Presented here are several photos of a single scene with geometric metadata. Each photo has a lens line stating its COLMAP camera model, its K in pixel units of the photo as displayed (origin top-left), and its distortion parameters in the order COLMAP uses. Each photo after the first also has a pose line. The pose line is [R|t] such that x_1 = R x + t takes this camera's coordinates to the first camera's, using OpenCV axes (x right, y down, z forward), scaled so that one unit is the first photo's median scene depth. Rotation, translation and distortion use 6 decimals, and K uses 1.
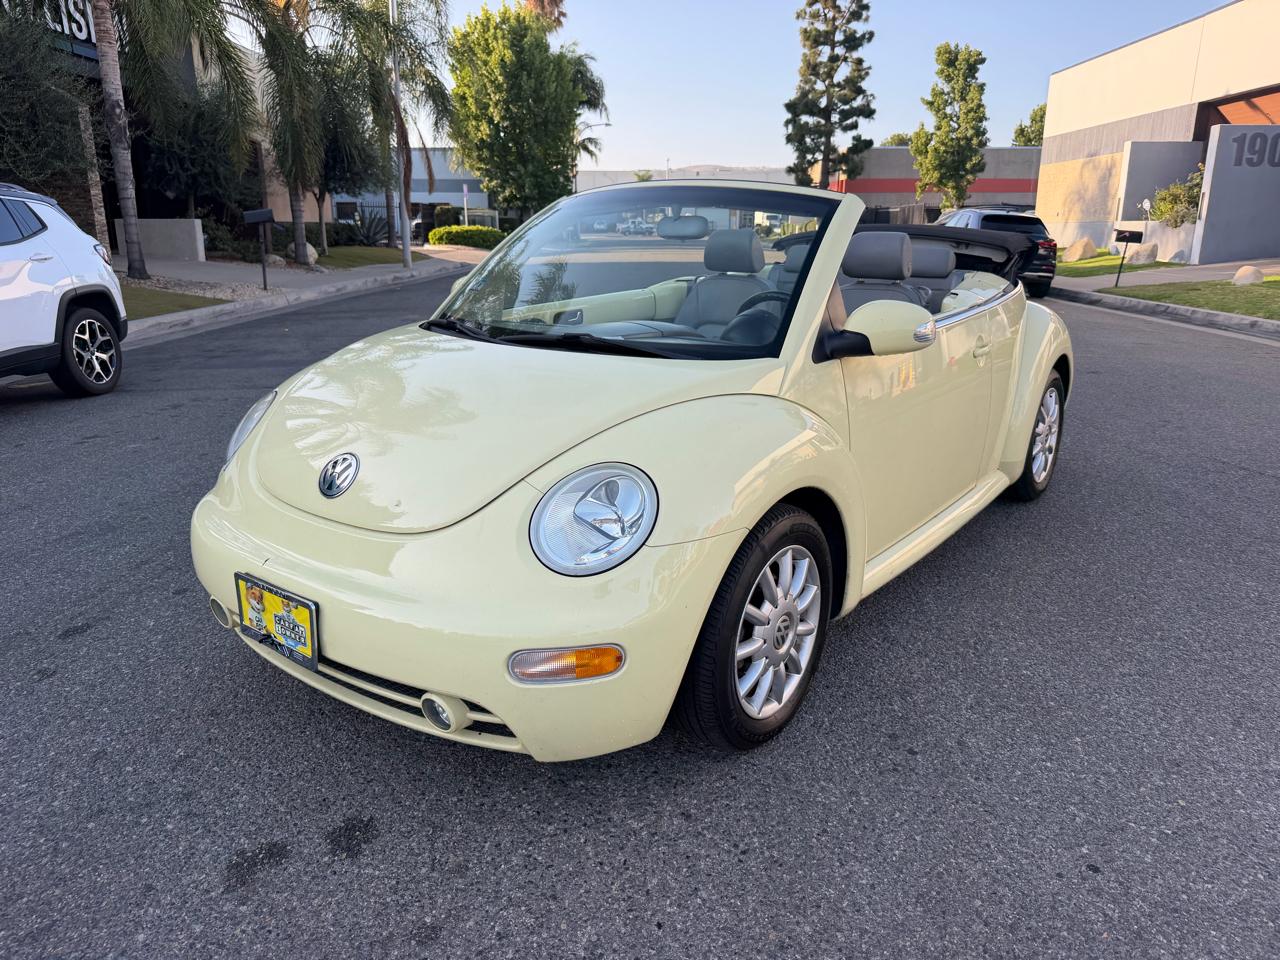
lens RADIAL K [[911.2, 0, 650.4], [0, 911.2, 474.4], [0, 0, 1]] dist [-0.003023, -0.009903]
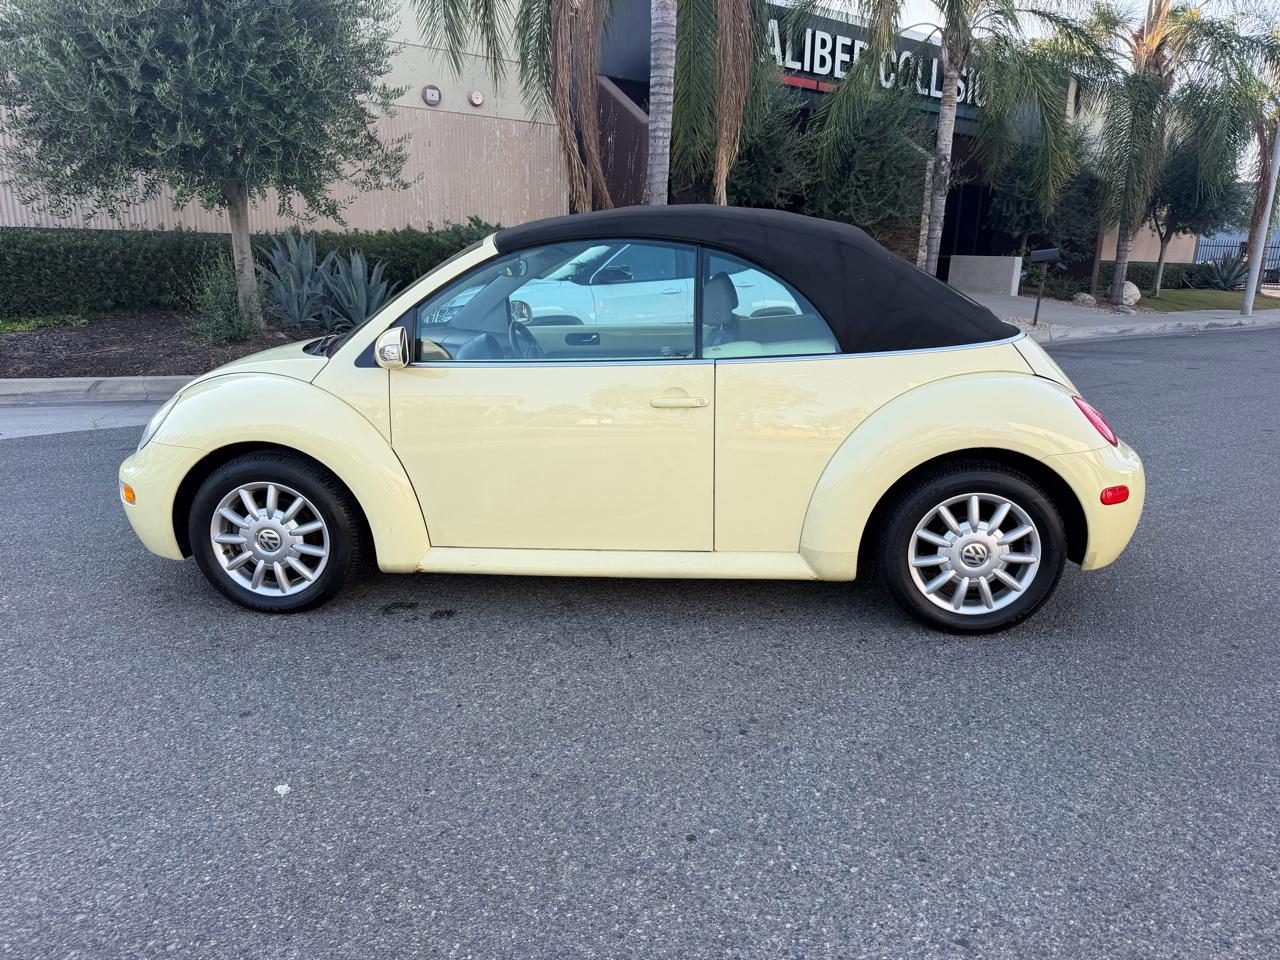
lens RADIAL K [[895.6, 0, 649.3], [0, 895.6, 480.5], [0, 0, 1]] dist [0.062866, -0.101543]
pose [[0.612421, 0.204357, -0.763661, 0.106313], [-0.228278, 0.970573, 0.076658, -0.006146], [0.756855, 0.127380, 0.641050, 0.016240]]
